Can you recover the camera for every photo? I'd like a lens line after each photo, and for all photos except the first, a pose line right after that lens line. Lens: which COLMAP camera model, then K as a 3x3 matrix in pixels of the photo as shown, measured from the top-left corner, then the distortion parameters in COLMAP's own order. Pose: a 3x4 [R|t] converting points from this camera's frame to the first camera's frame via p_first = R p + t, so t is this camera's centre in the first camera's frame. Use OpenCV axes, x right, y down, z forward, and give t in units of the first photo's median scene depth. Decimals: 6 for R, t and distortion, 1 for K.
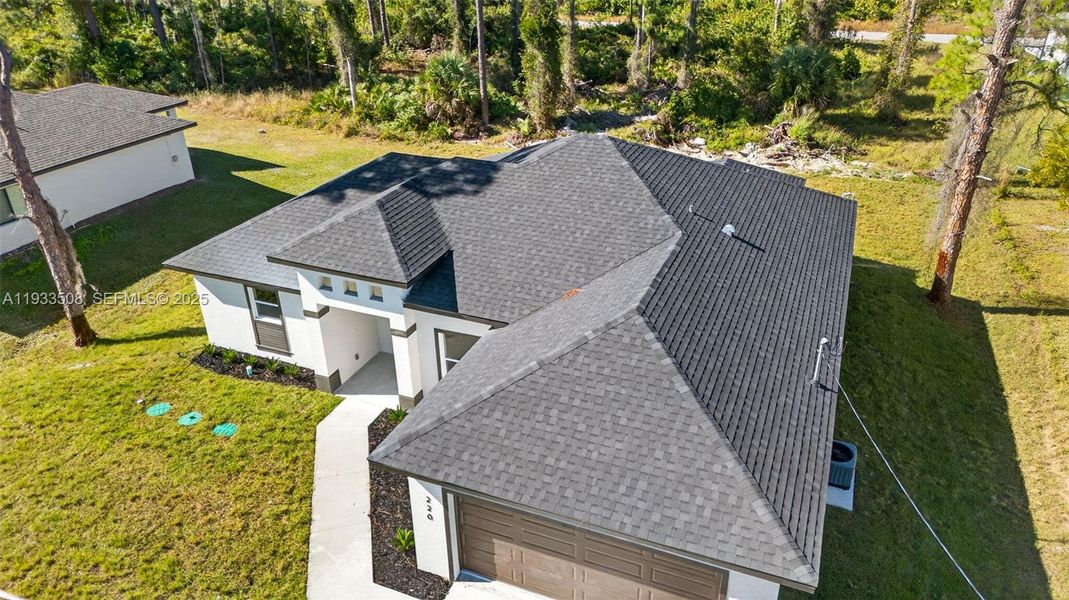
lens RADIAL K [[738.8, 0, 534.5], [0, 738.8, 300.0], [0, 0, 1]] dist [0.088224, -0.107275]
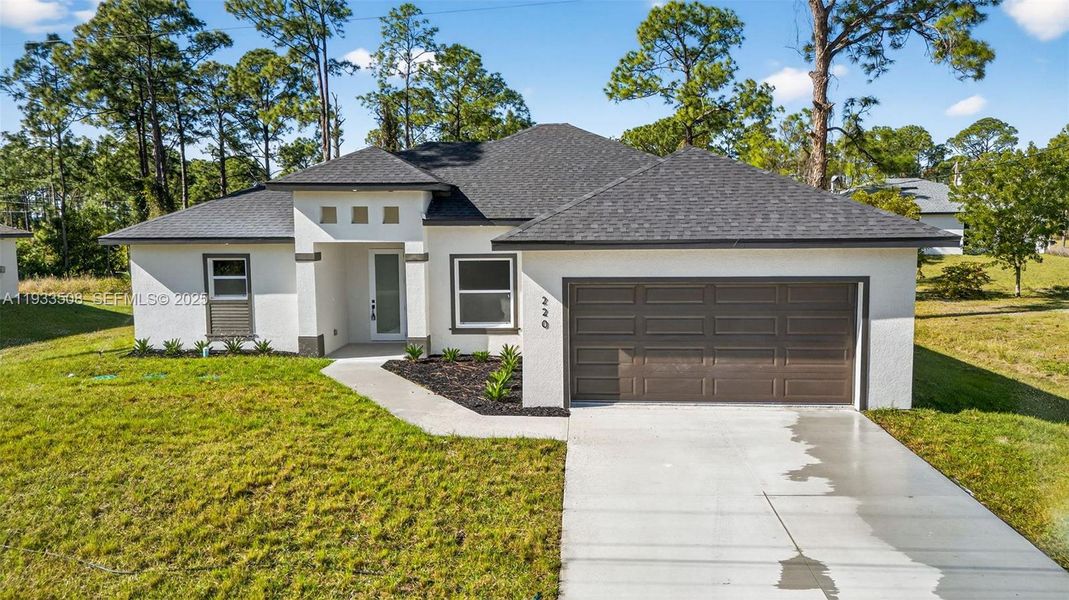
lens RADIAL K [[738.8, 0, 534.5], [0, 738.8, 300.0], [0, 0, 1]] dist [0.088224, -0.107275]
pose [[0.945652, -0.028569, 0.323923, -0.333728], [0.147932, 0.924882, -0.350298, 0.432502], [-0.289583, 0.379179, 0.878843, 0.134489]]
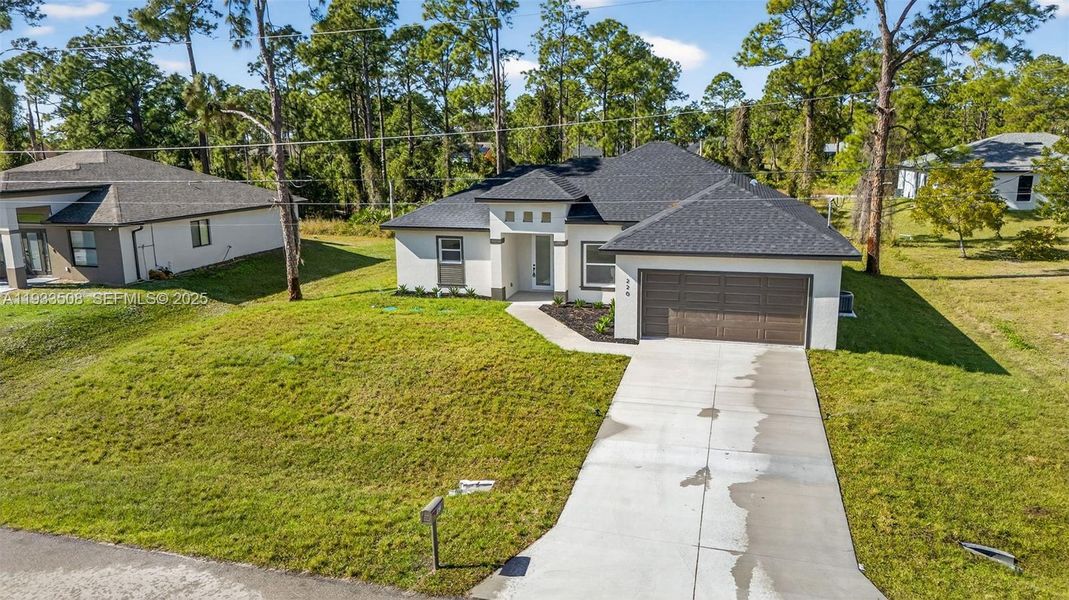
lens RADIAL K [[738.8, 0, 534.5], [0, 738.8, 300.0], [0, 0, 1]] dist [0.088224, -0.107275]
pose [[0.991946, -0.022719, 0.124606, -0.416209], [0.055821, 0.961504, -0.269062, 0.553494], [-0.113696, 0.273851, 0.955028, -0.435149]]
